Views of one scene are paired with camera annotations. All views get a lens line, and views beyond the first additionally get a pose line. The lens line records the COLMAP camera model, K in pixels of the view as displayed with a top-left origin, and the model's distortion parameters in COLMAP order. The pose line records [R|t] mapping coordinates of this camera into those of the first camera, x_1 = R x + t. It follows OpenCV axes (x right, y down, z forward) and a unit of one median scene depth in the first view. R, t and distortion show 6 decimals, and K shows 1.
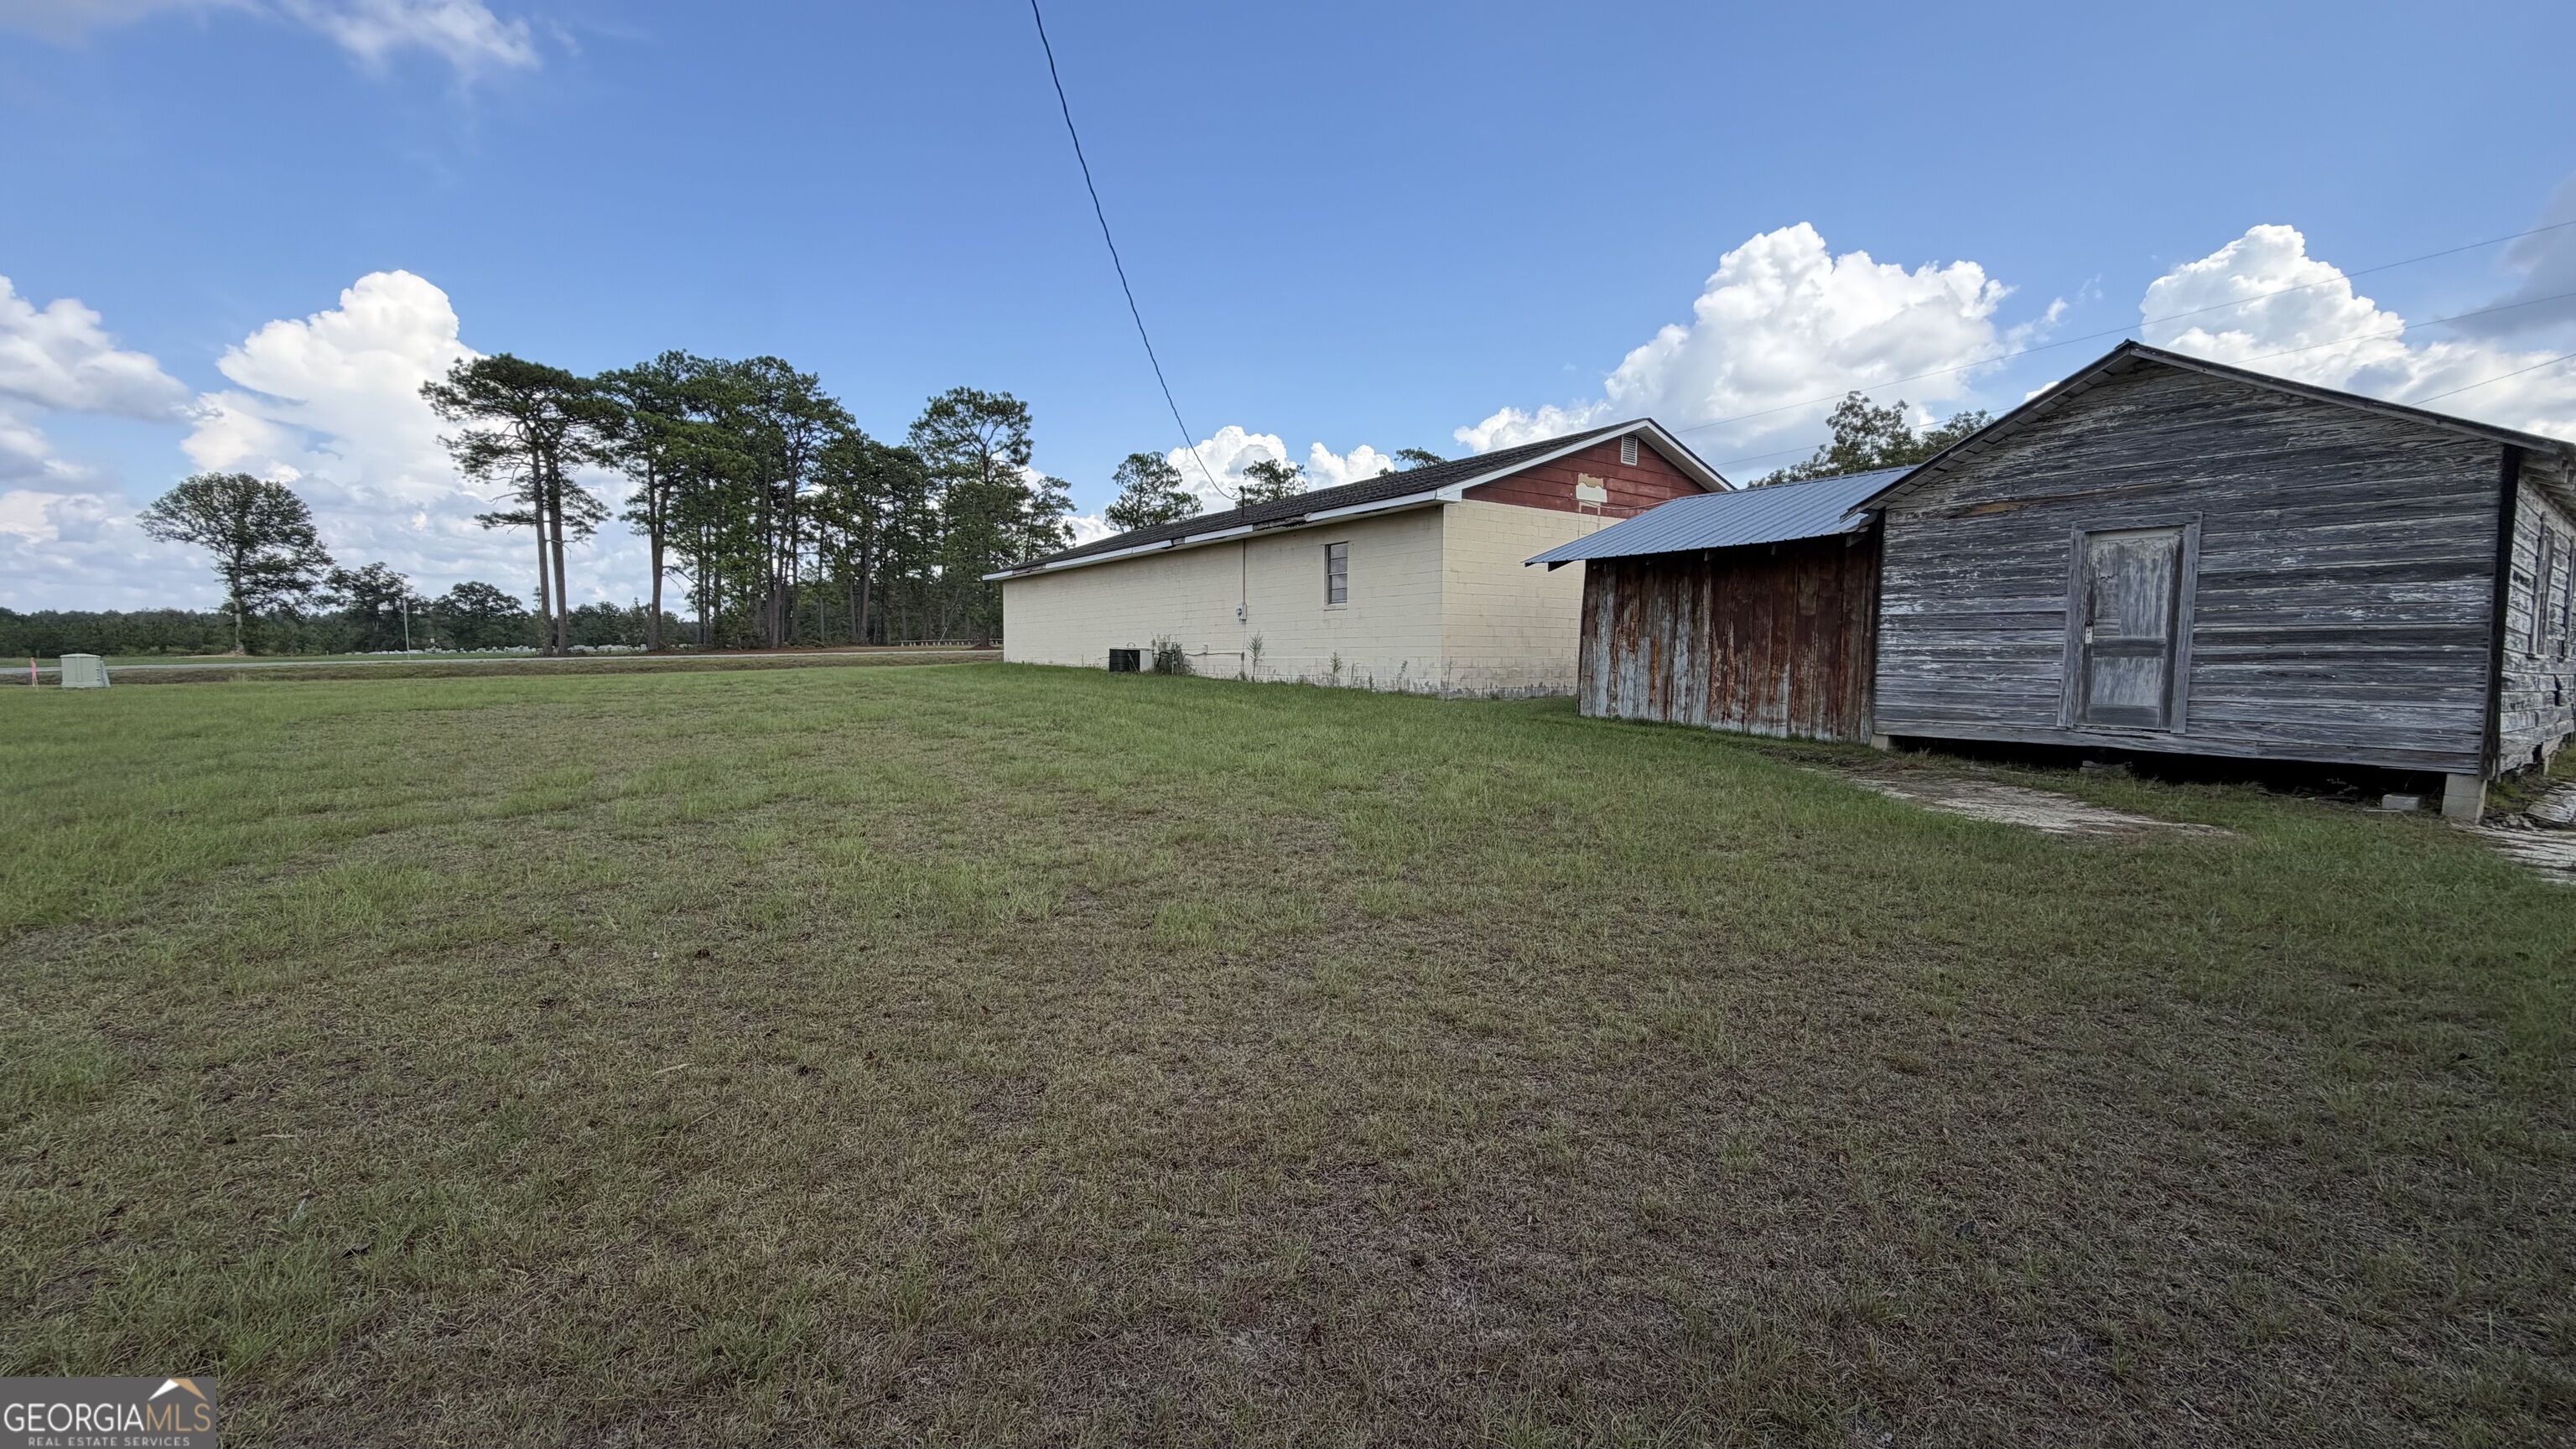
lens RADIAL K [[1012.5, 0, 1298.8], [0, 1012.5, 724.8], [0, 0, 1]] dist [-0.002102, -0.000164]
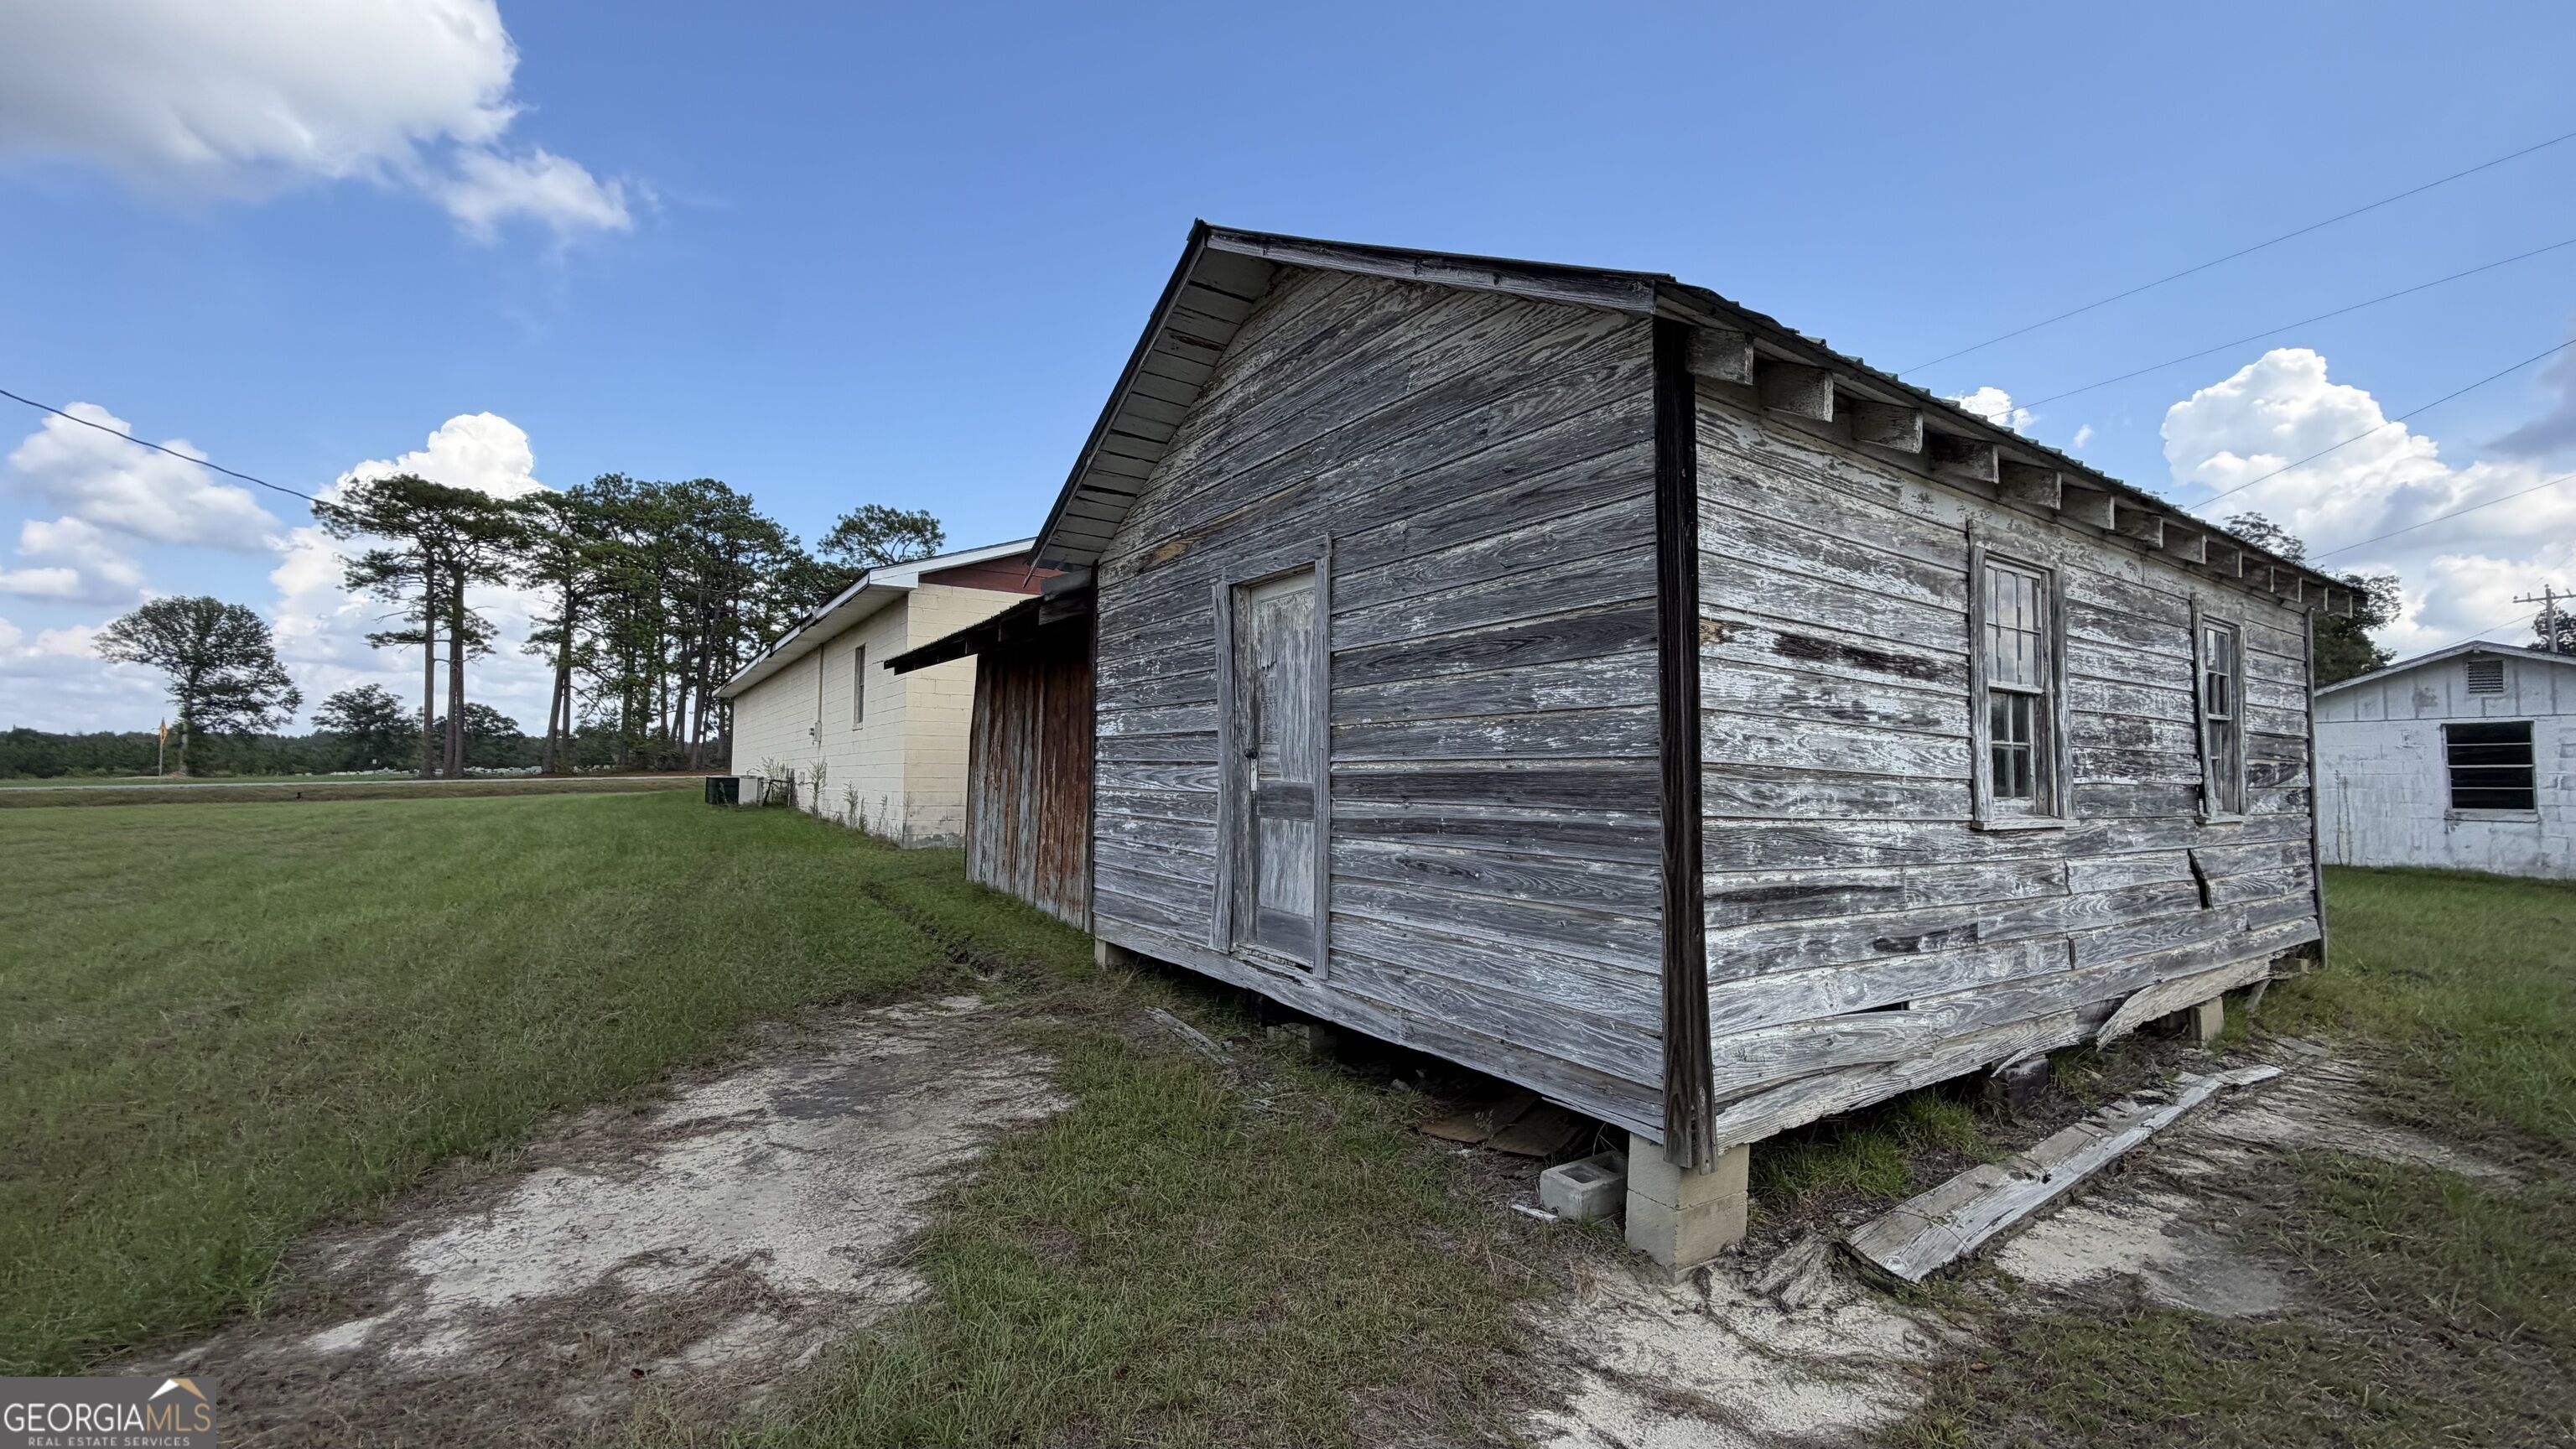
lens RADIAL K [[1016.6, 0, 1299.9], [0, 1016.6, 727.8], [0, 0, 1]] dist [-0.000530, 0.000140]
pose [[0.999489, -0.000211, -0.031951, 0.578304], [-0.003491, 0.993271, -0.115762, -0.036305], [0.031761, 0.115814, 0.992763, 0.327752]]
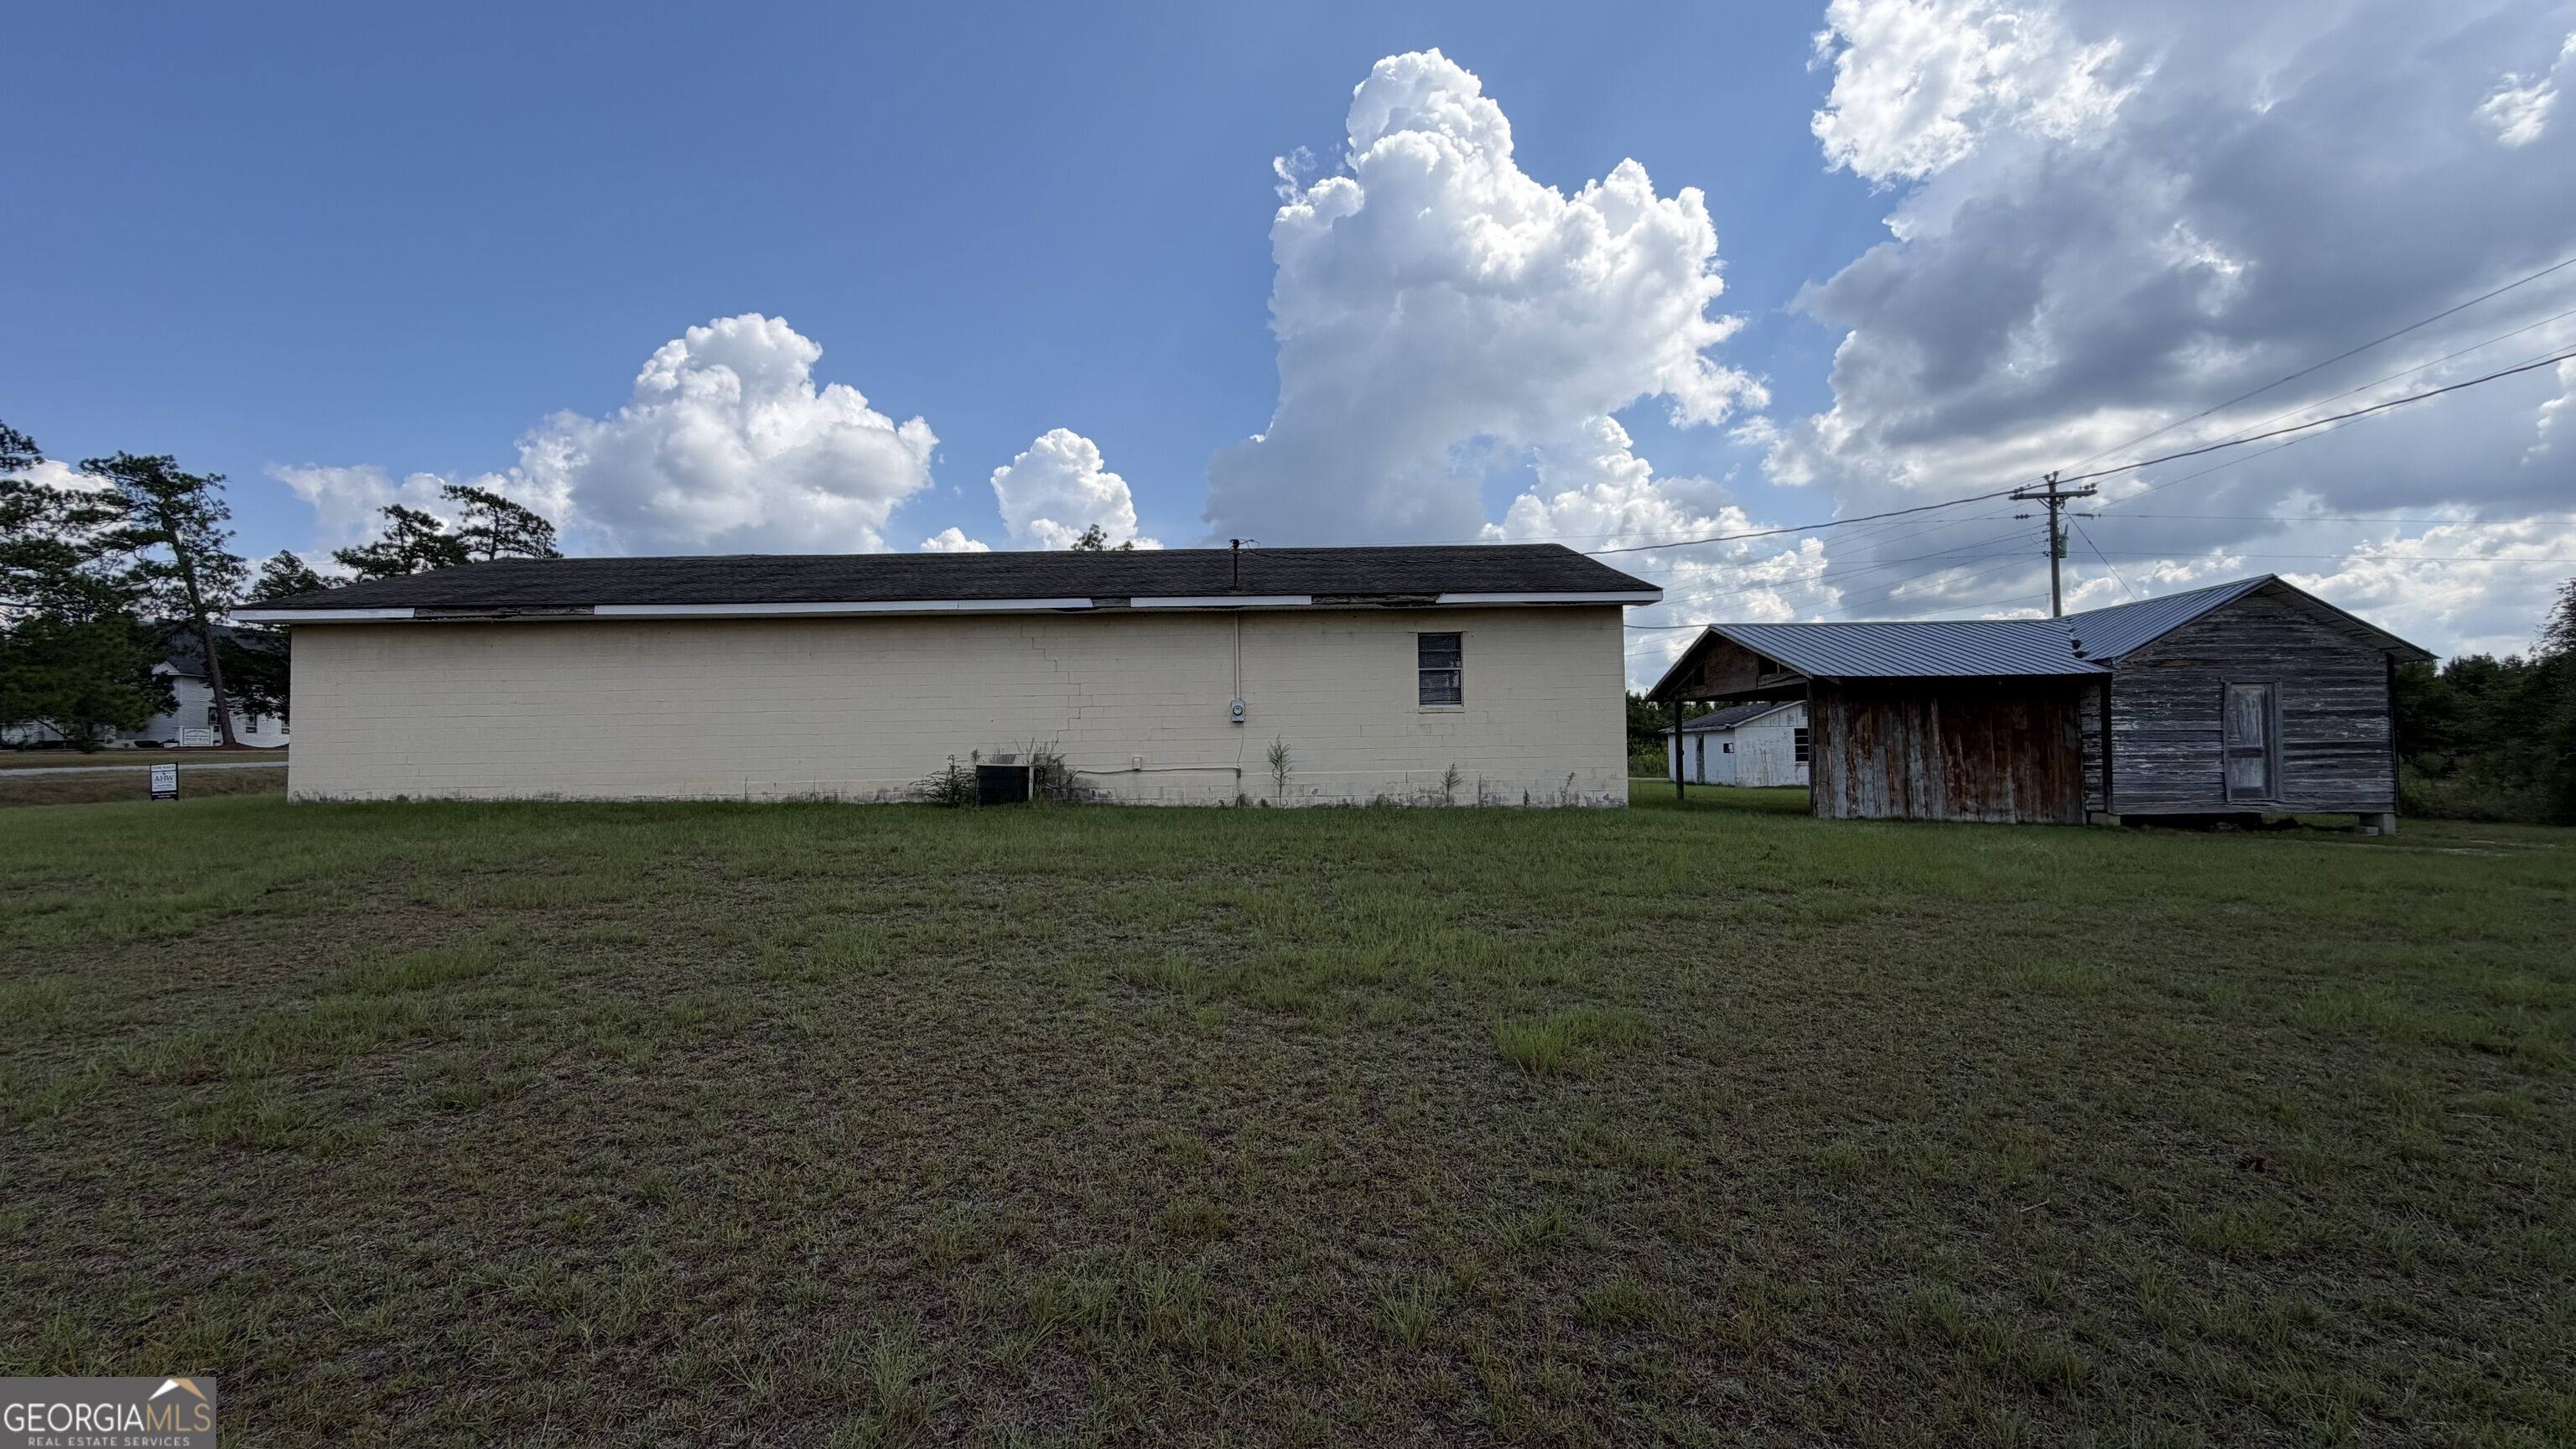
lens RADIAL K [[1028.9, 0, 1281.8], [0, 1028.9, 733.8], [0, 0, 1]] dist [-0.001122, -0.000116]
pose [[0.578132, 0.008148, 0.815903, -1.027228], [0.070223, 0.995743, -0.059703, -0.080478], [-0.812916, 0.091811, 0.575098, 0.903200]]
